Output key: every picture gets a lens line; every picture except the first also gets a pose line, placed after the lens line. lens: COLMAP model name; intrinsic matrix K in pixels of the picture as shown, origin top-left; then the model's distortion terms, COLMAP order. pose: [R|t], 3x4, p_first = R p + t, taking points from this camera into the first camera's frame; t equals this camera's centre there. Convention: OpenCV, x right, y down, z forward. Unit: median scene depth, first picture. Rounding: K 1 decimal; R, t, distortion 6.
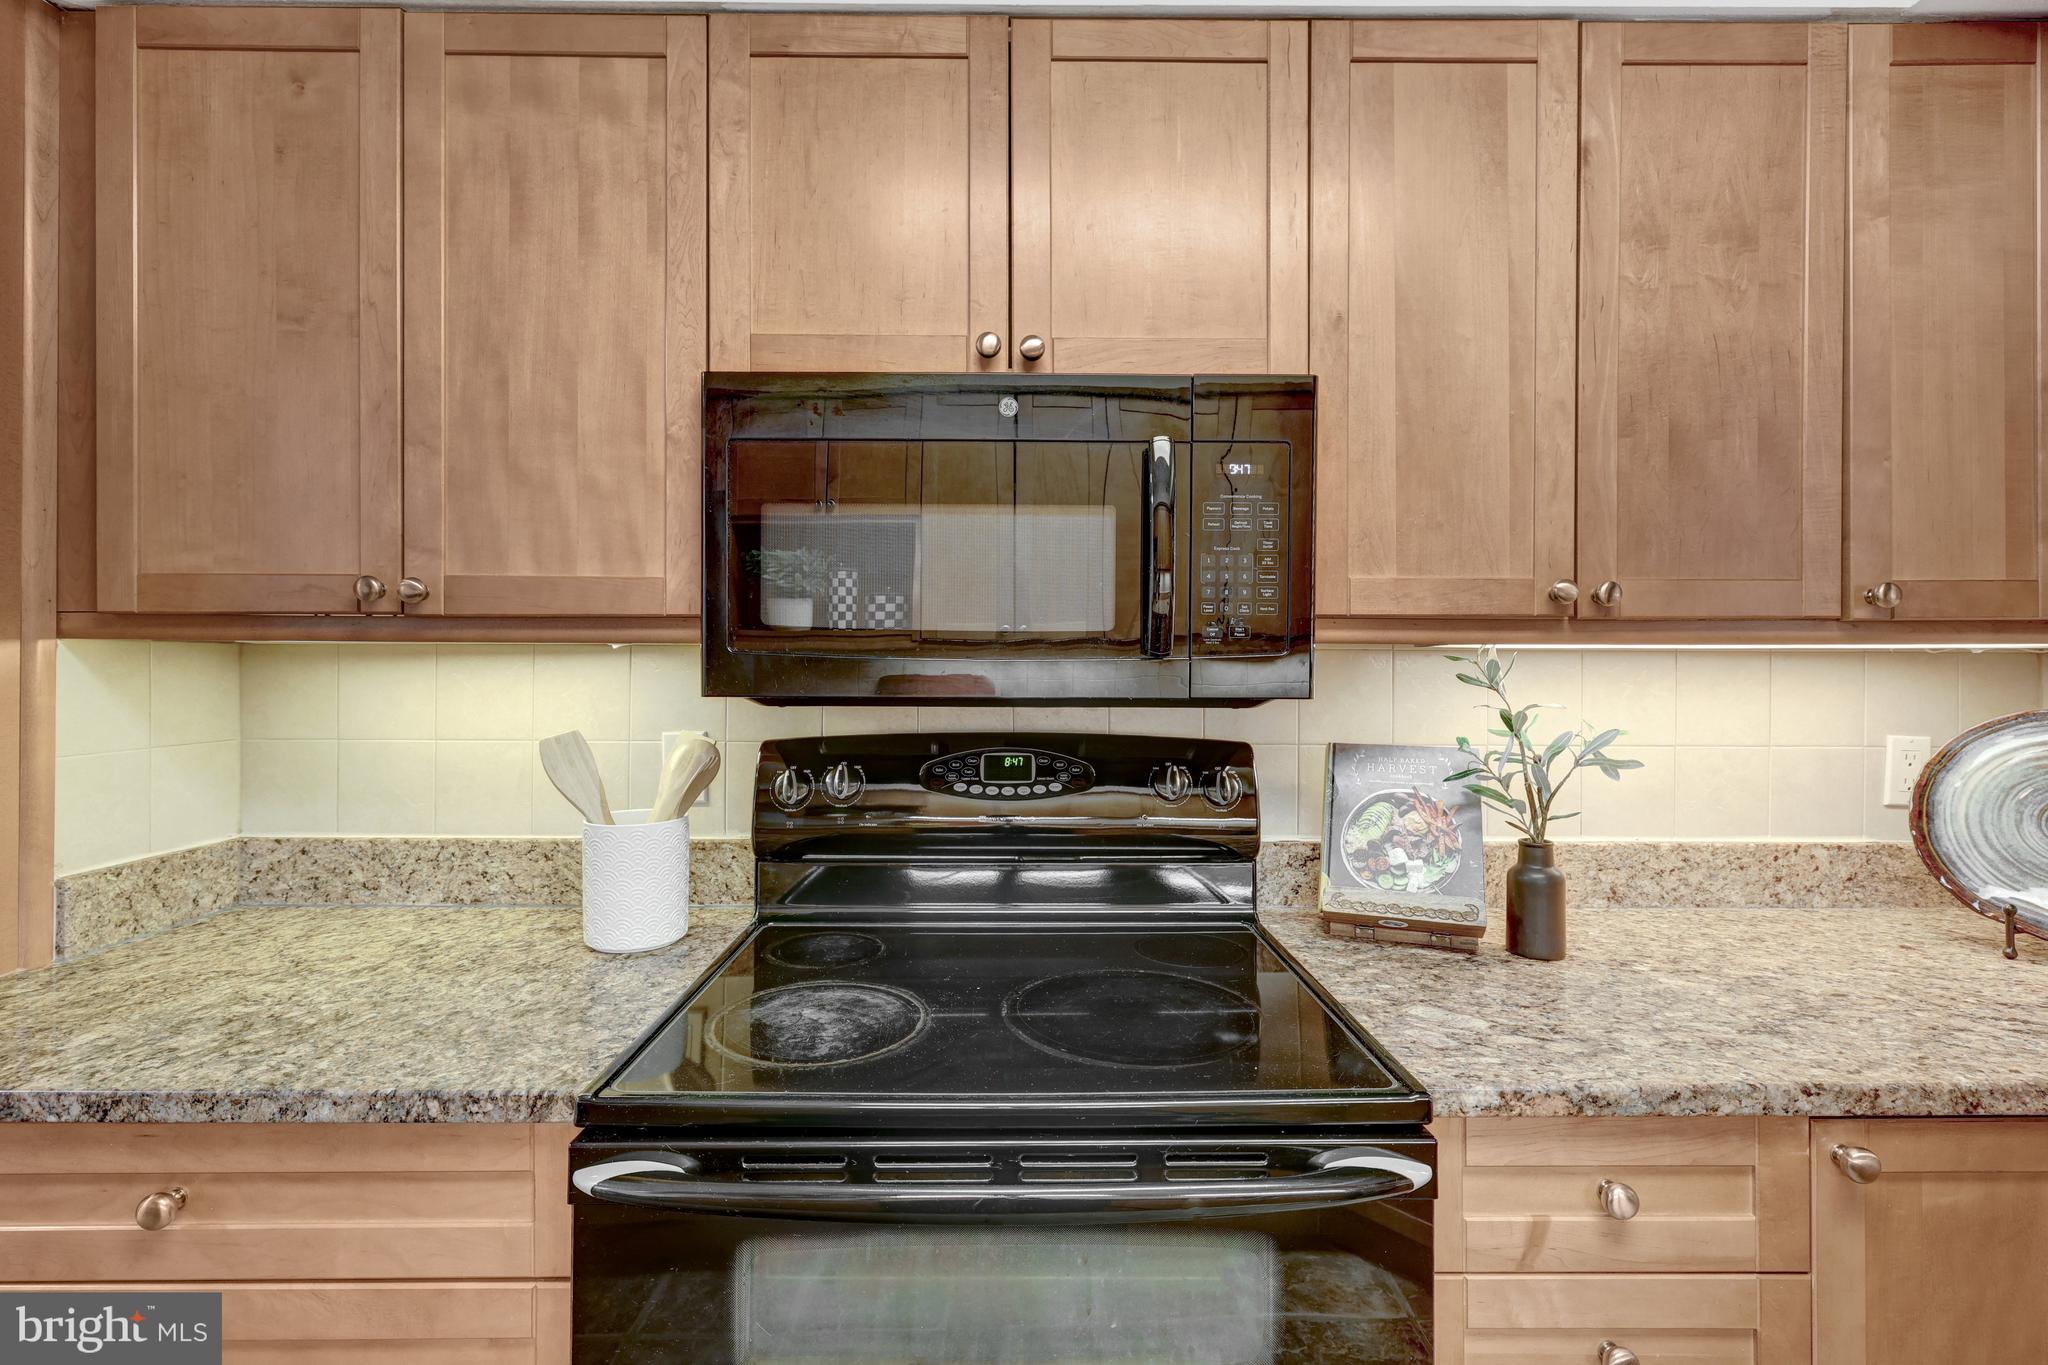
lens RADIAL K [[905.1, 0, 1024.5], [0, 905.1, 674.6], [0, 0, 1]] dist [-0.002081, 0.000700]
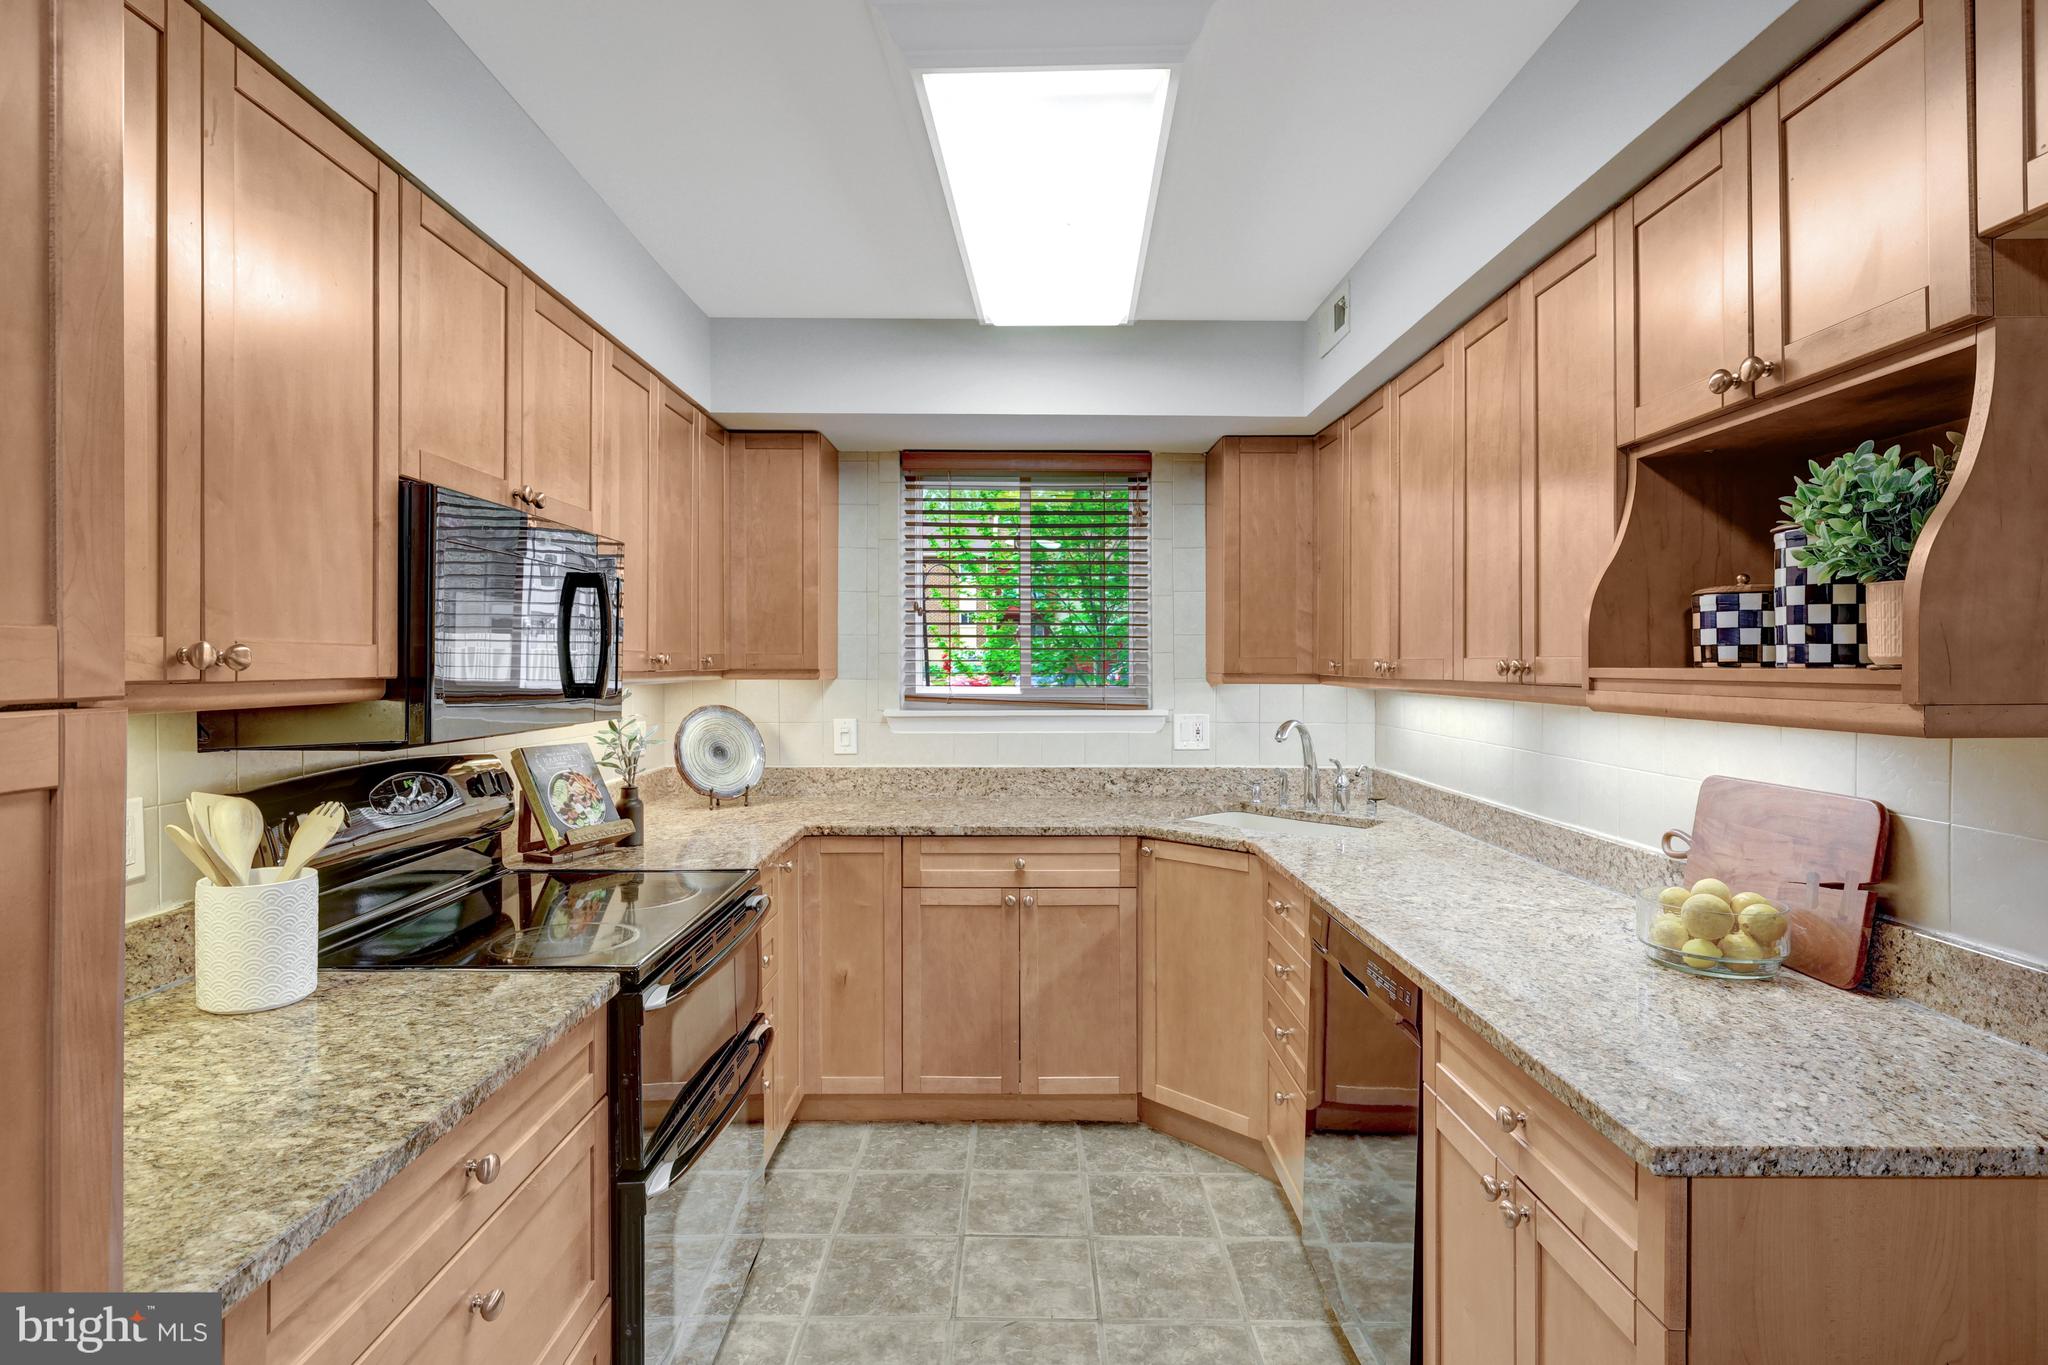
lens RADIAL K [[995.6, 0, 1031.4], [0, 995.6, 668.7], [0, 0, 1]] dist [0.004846, 0.000808]
pose [[-0.007283, -0.005326, 0.999959, -1.763621], [0.003979, 0.999978, 0.005355, -0.083575], [-0.999966, 0.004018, -0.007261, 0.183793]]
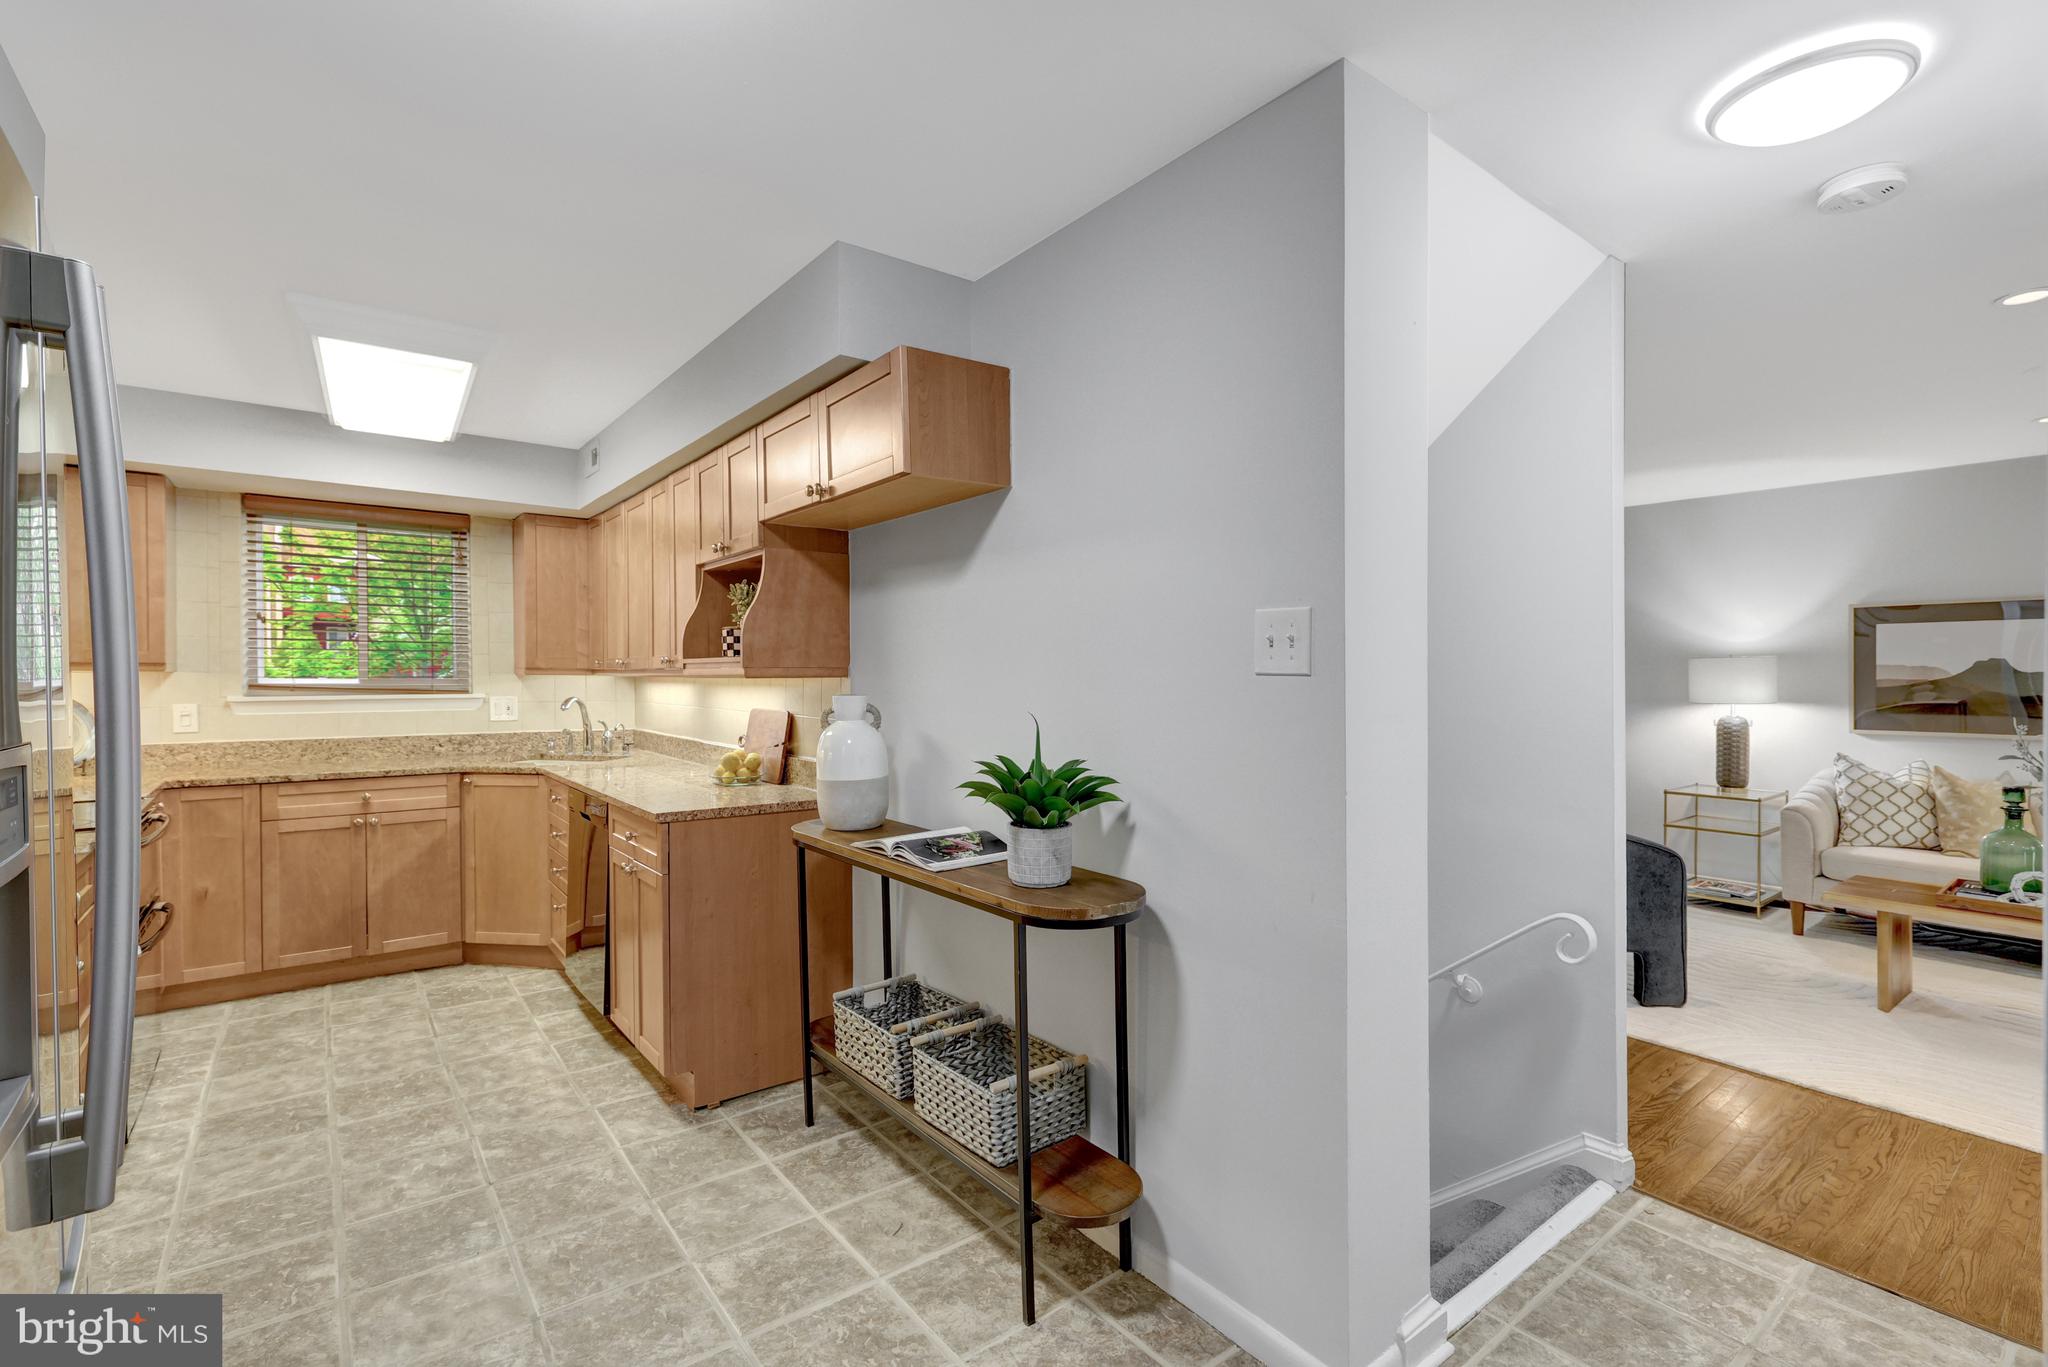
lens RADIAL K [[905.1, 0, 1017.0], [0, 905.1, 689.1], [0, 0, 1]] dist [-0.002081, 0.000700]
pose [[-0.612790, -0.012688, 0.790144, -3.221937], [0.002393, 0.999837, 0.017910, -0.031716], [-0.790242, 0.012866, -0.612660, 0.325810]]
